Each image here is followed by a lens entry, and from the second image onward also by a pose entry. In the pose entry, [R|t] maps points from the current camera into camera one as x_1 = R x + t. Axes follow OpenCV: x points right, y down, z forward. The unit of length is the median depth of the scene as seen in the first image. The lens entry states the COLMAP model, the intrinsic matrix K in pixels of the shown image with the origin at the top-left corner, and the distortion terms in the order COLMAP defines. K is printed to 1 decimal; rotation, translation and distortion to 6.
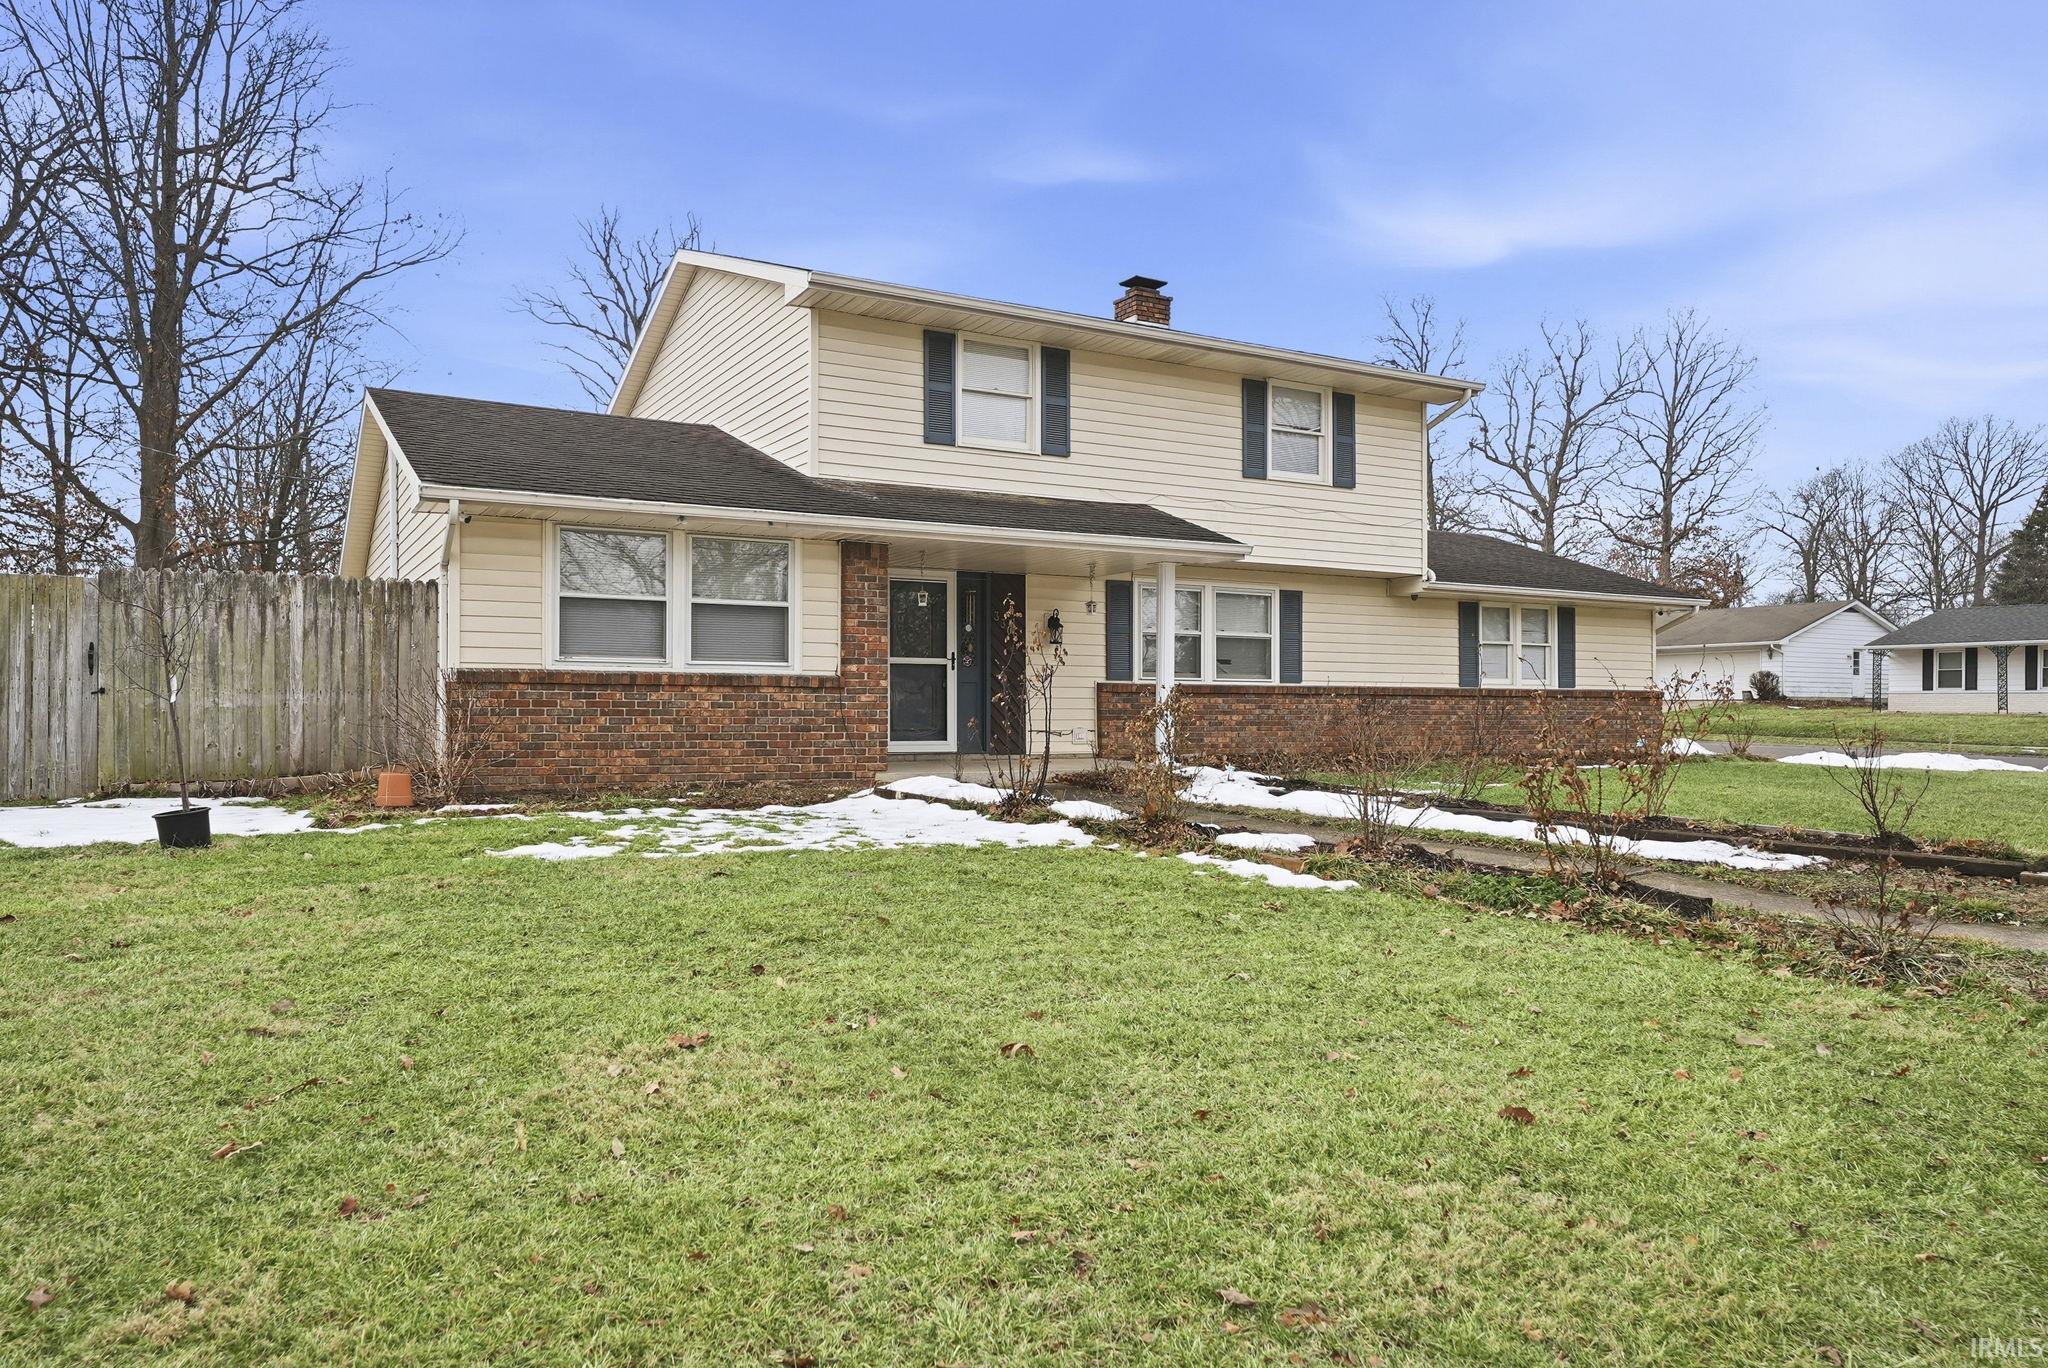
lens RADIAL K [[1375.9, 0, 1024.0], [0, 1375.9, 684.0], [0, 0, 1]] dist [0.003013, 0.000843]
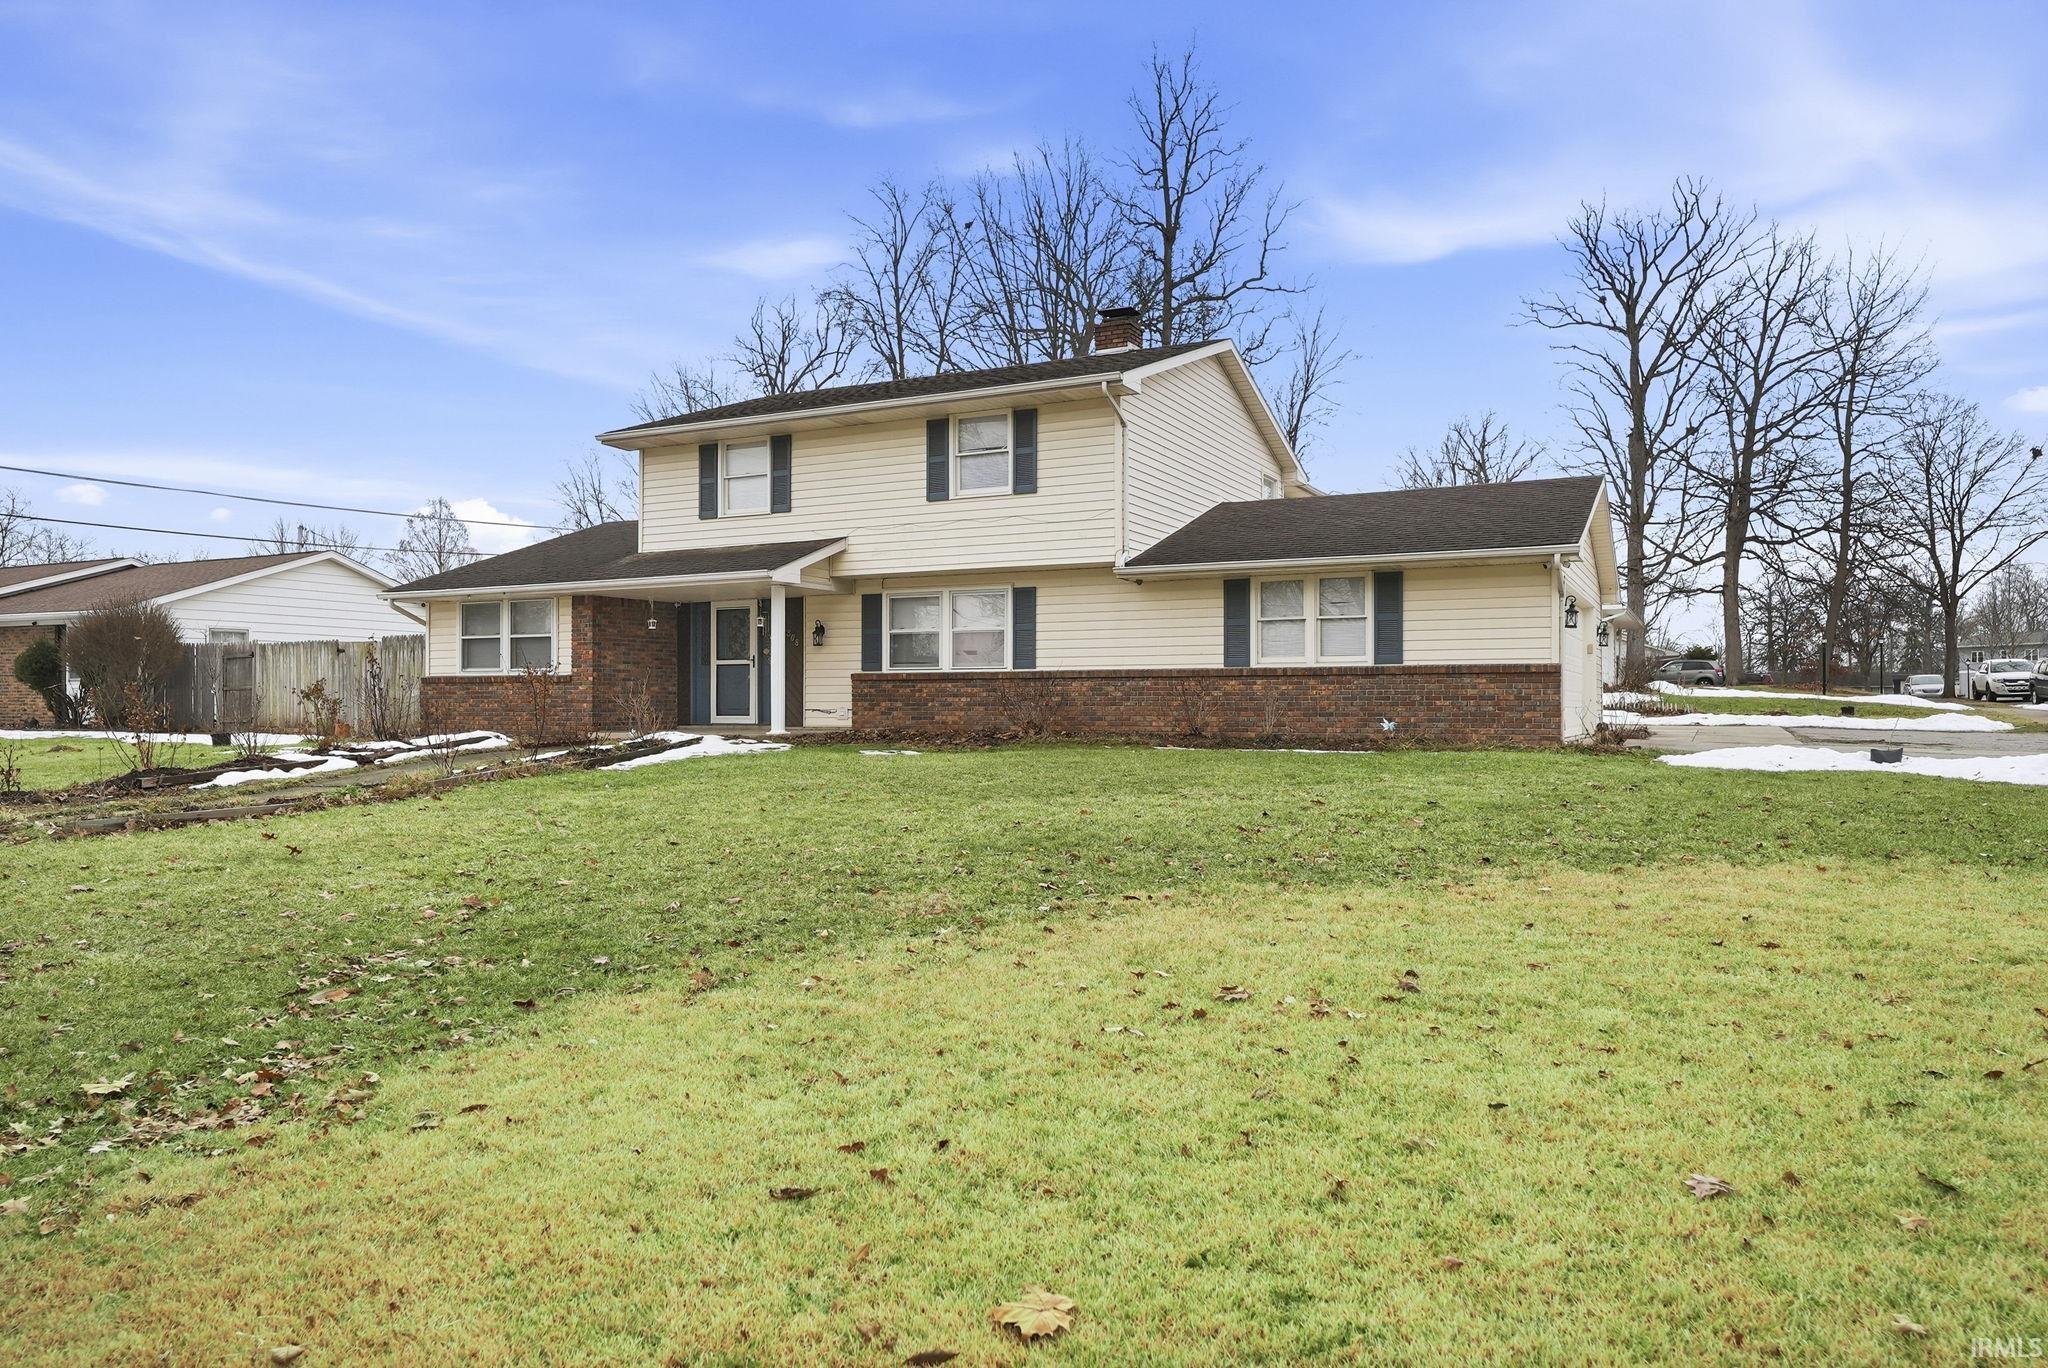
lens RADIAL K [[1375.9, 0, 1024.0], [0, 1375.9, 684.0], [0, 0, 1]] dist [0.003013, 0.000843]
pose [[0.552029, -0.015554, -0.833680, 1.163670], [0.019390, 0.999795, -0.005814, 0.018994], [0.833599, -0.012956, 0.552218, 0.380776]]
